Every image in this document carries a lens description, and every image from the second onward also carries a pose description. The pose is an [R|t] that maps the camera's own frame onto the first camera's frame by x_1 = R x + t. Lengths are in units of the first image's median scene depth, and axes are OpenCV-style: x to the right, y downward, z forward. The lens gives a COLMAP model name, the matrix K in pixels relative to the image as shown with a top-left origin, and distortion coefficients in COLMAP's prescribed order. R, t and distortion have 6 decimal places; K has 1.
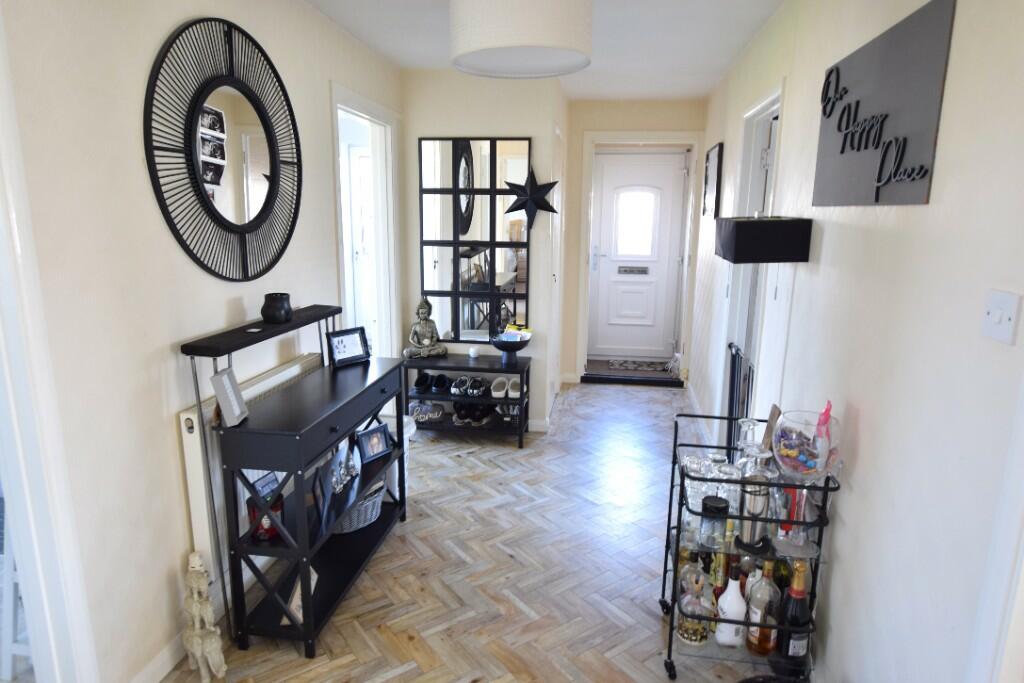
lens RADIAL K [[617.2, 0, 511.5], [0, 617.2, 341.0], [0, 0, 1]] dist [-0.000048, 0.000198]
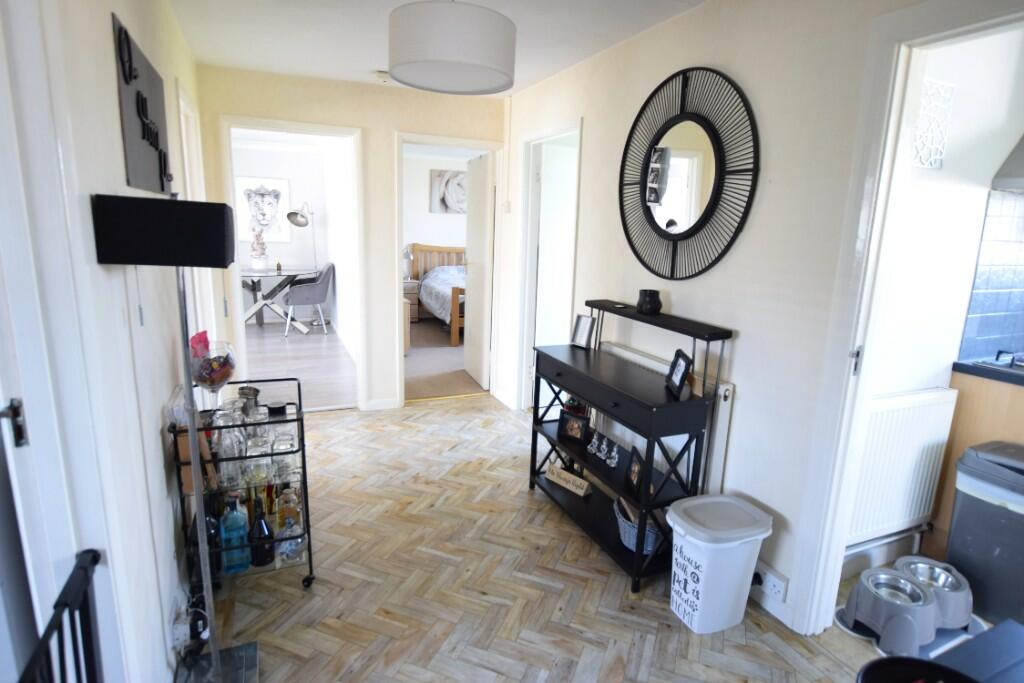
lens RADIAL K [[559.5, 0, 512.6], [0, 559.5, 339.7], [0, 0, 1]] dist [-0.000788, 0.000057]
pose [[-0.843612, 0.071700, -0.532144, 0.473906], [-0.152890, 0.917946, 0.366060, -0.380358], [0.514726, 0.390172, -0.763428, 1.904743]]
